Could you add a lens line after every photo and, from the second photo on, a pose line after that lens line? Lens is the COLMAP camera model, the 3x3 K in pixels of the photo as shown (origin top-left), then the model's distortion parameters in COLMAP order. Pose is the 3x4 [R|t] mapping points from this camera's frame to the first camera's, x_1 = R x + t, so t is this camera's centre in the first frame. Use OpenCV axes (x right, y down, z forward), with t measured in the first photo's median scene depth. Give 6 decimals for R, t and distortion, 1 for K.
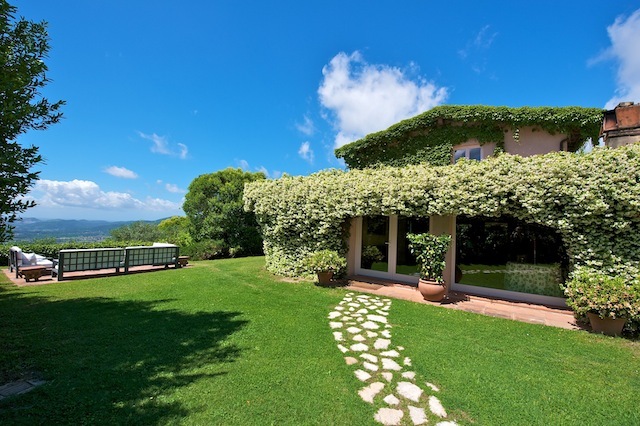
lens RADIAL K [[267.9, 0, 320.0], [0, 267.9, 213.0], [0, 0, 1]] dist [-0.000661, -0.000084]
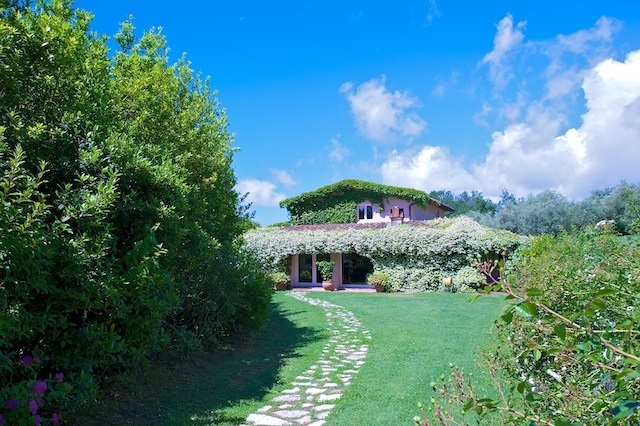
lens RADIAL K [[445.6, 0, 320.0], [0, 445.6, 213.0], [0, 0, 1]] dist [-0.001530, -0.000062]
pose [[0.985815, -0.030358, 0.165066, -0.202669], [0.037919, 0.998362, -0.042845, -0.137842], [-0.163494, 0.048497, 0.985352, -2.193596]]
